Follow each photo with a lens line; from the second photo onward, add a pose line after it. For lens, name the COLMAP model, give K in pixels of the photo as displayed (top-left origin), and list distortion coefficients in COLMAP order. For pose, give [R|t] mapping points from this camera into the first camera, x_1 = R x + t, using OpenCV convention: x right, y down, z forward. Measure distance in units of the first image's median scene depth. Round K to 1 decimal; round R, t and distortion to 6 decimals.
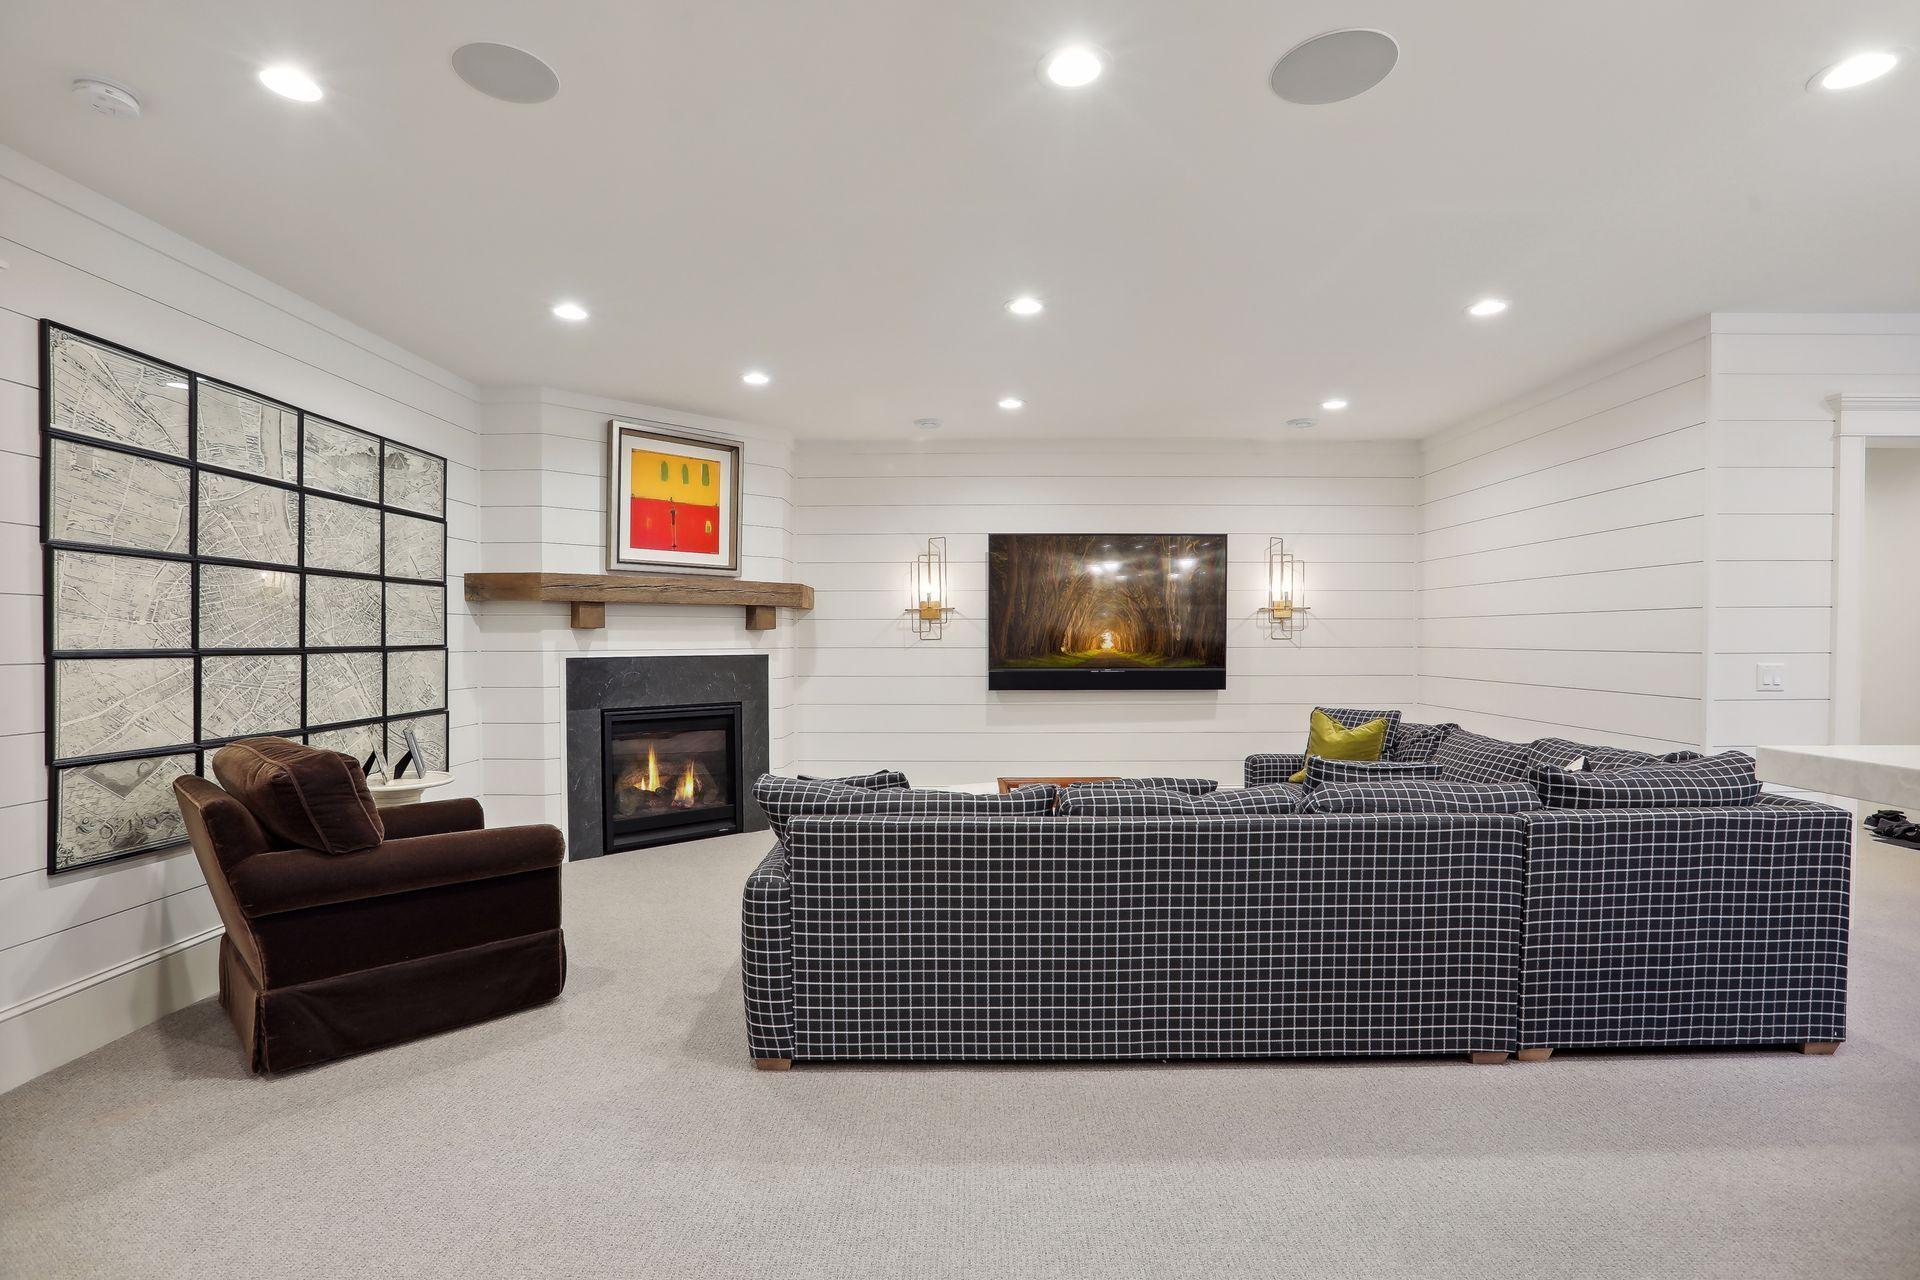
lens RADIAL K [[879.0, 0, 948.9], [0, 879.0, 644.1], [0, 0, 1]] dist [-0.030549, 0.000763]
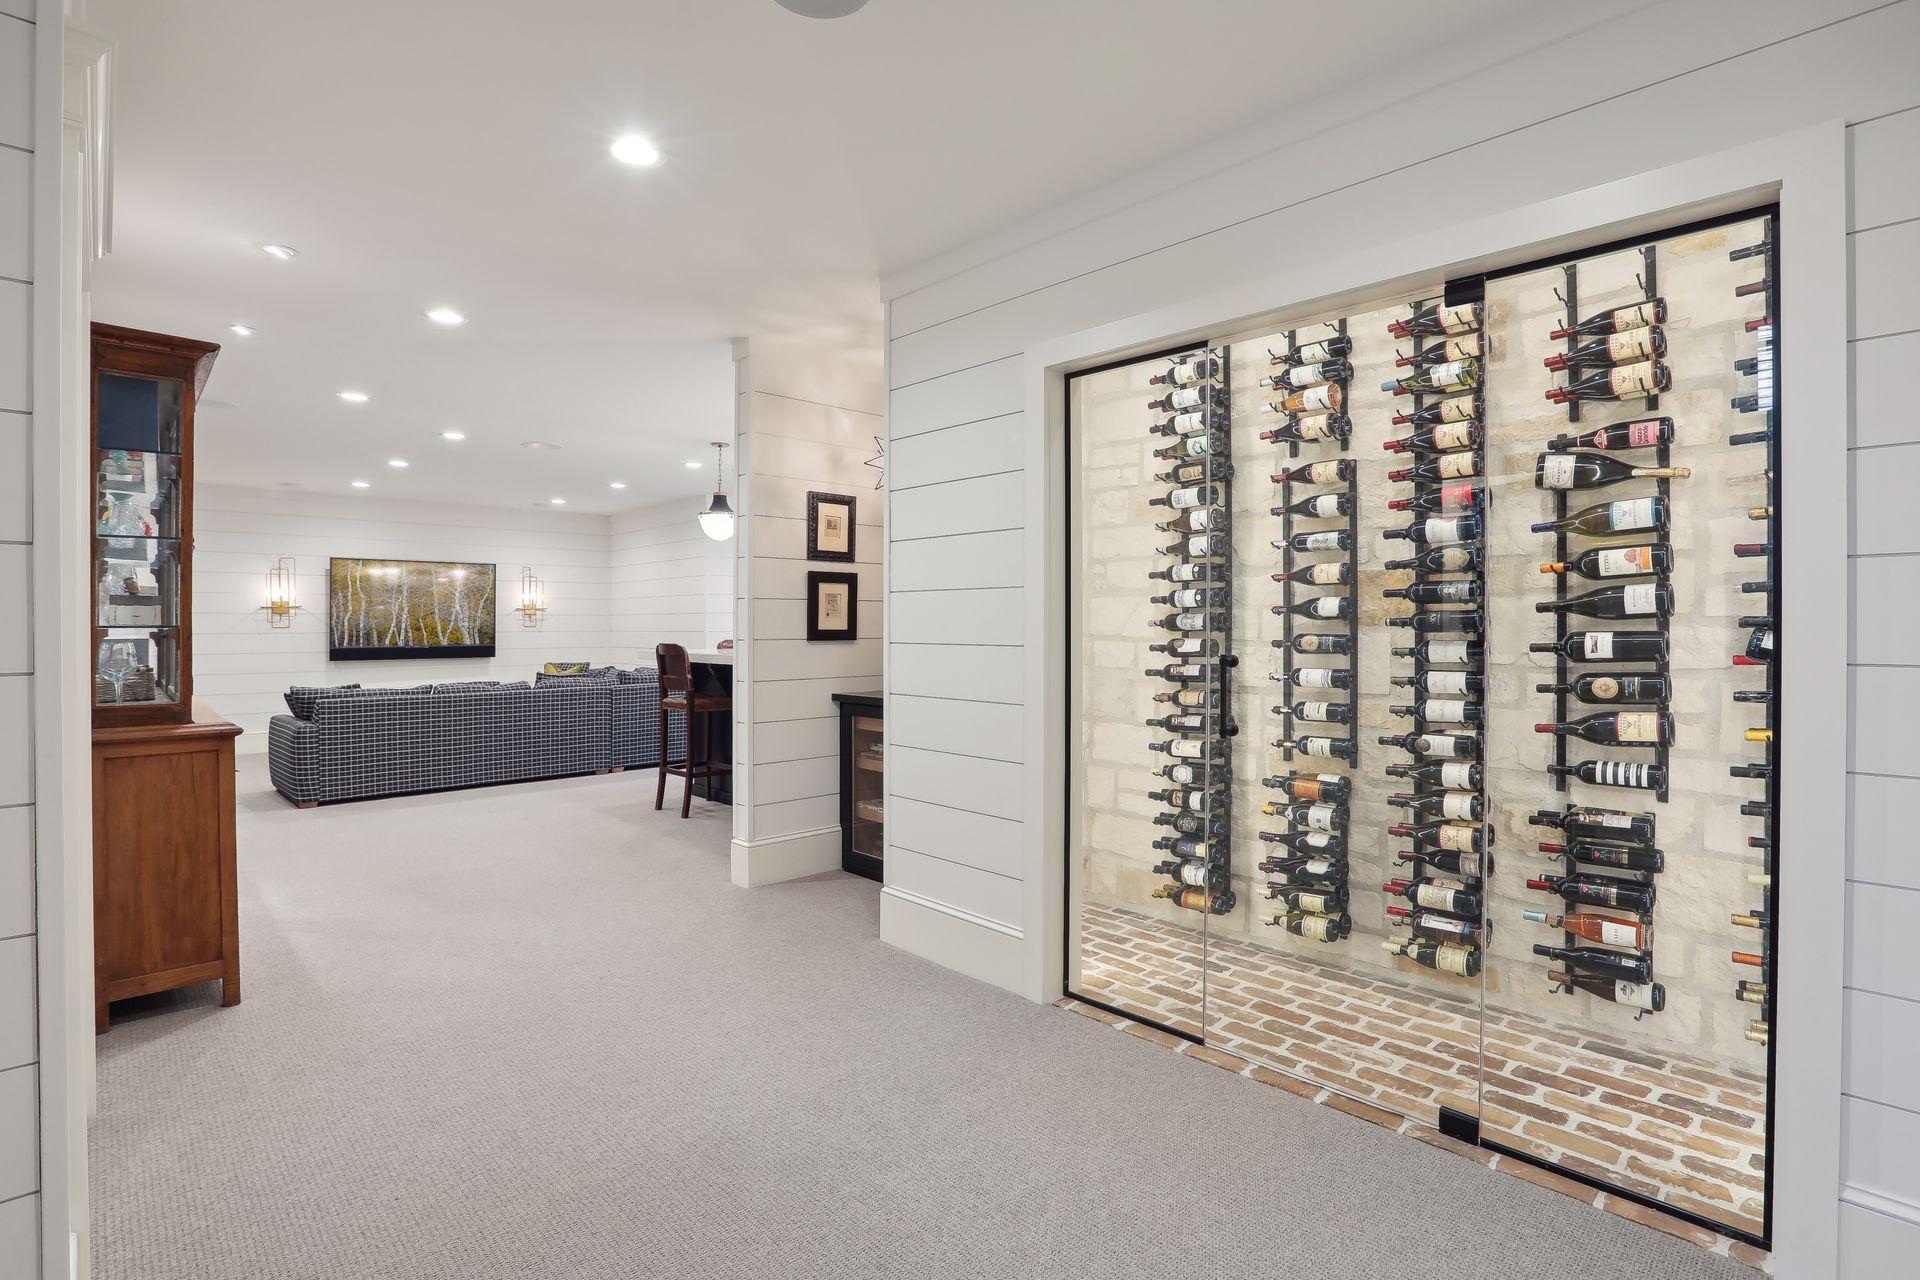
lens RADIAL K [[879.0, 0, 951.7], [0, 879.0, 638.9], [0, 0, 1]] dist [-0.030549, 0.000763]
pose [[0.700310, -0.010381, 0.713763, -0.298404], [0.009298, 0.999942, 0.005421, 0.018671], [-0.713778, 0.002840, 0.700366, -0.896994]]
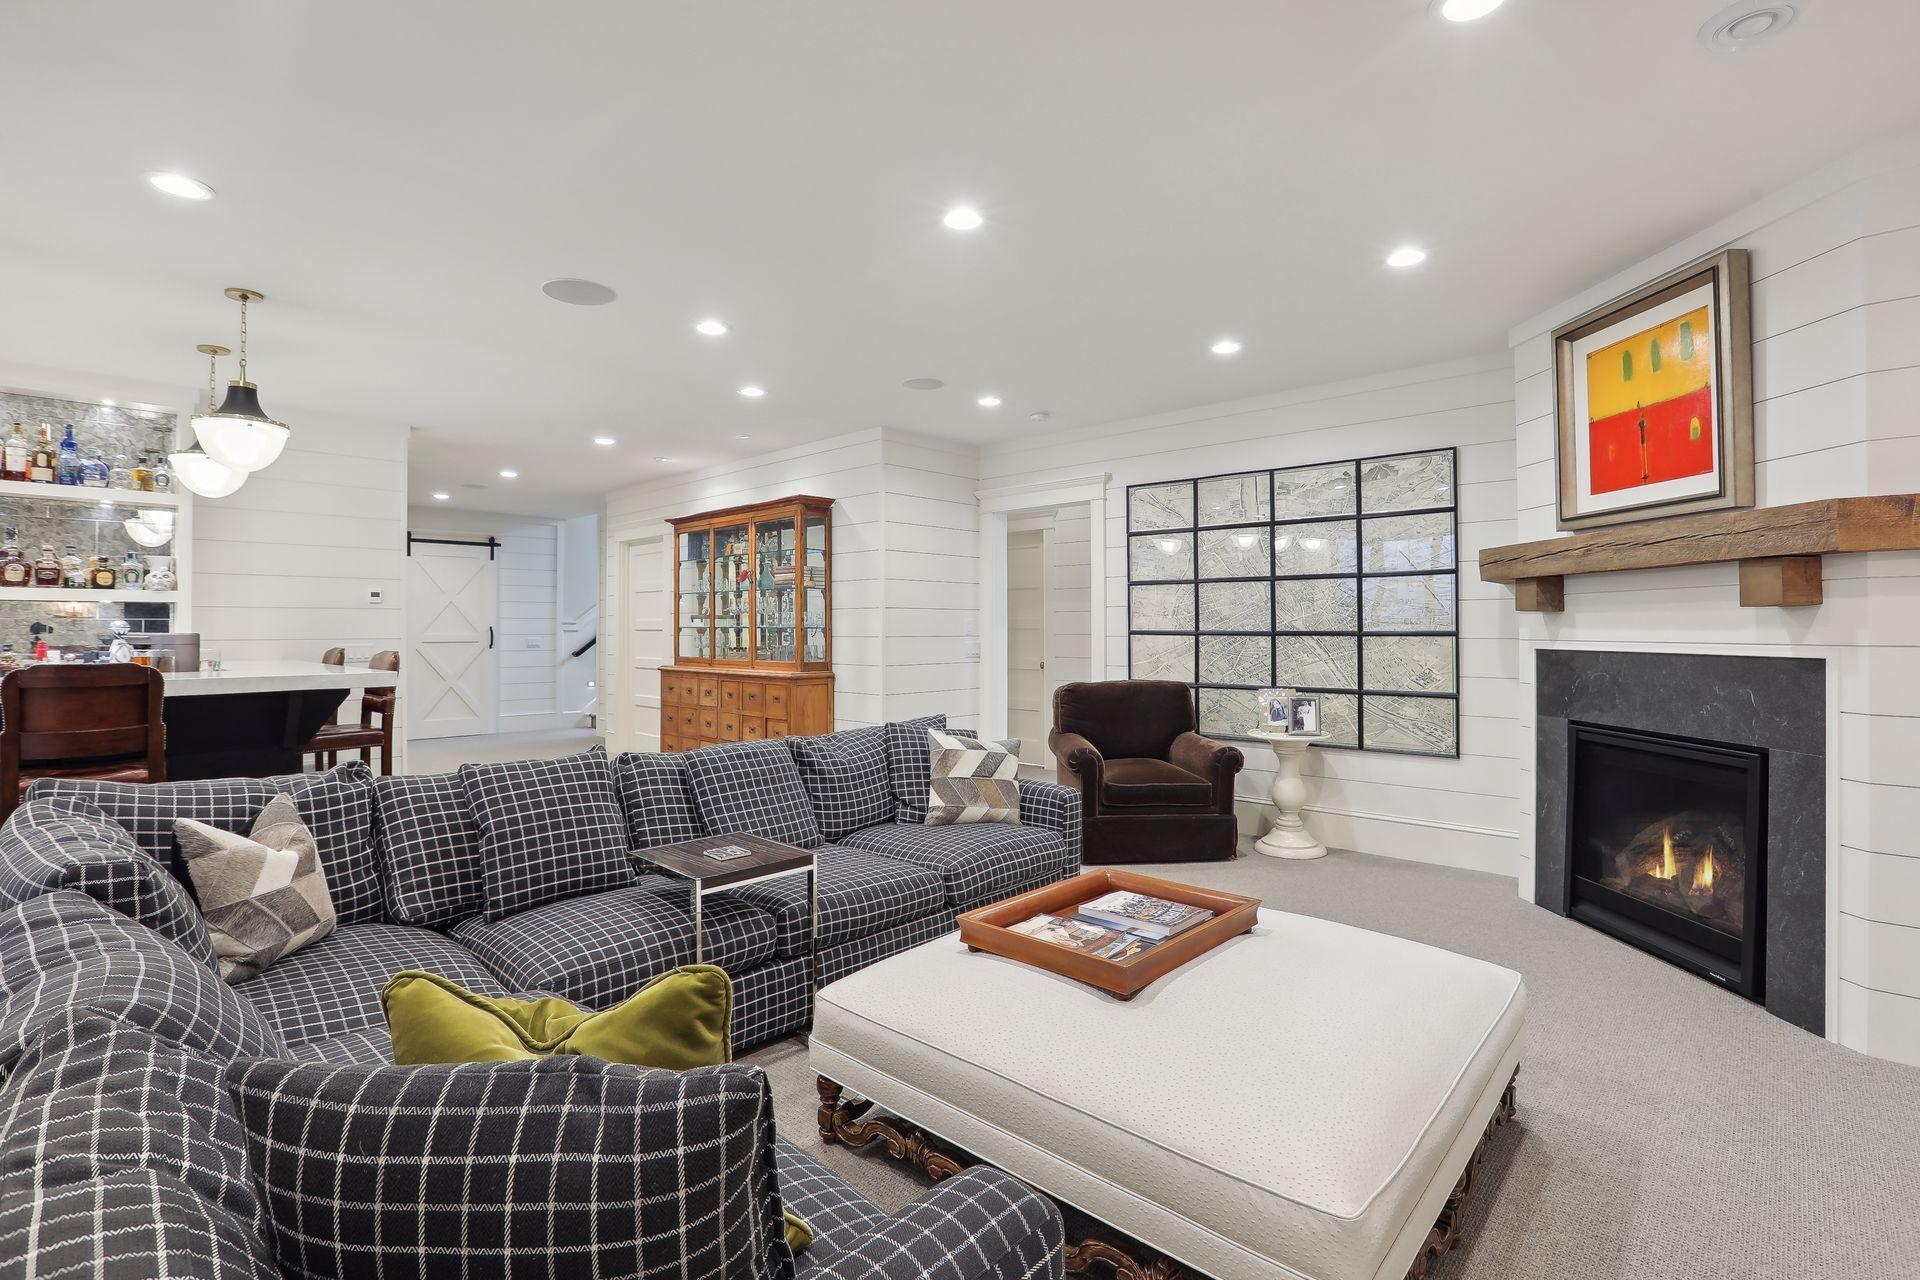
lens RADIAL K [[879.0, 0, 949.2], [0, 879.0, 626.3], [0, 0, 1]] dist [-0.030549, 0.000763]
pose [[-0.666827, -0.000320, -0.745212, 0.566938], [-0.005096, 0.999978, 0.004131, -0.006141], [0.745195, 0.006552, -0.666814, 1.235040]]
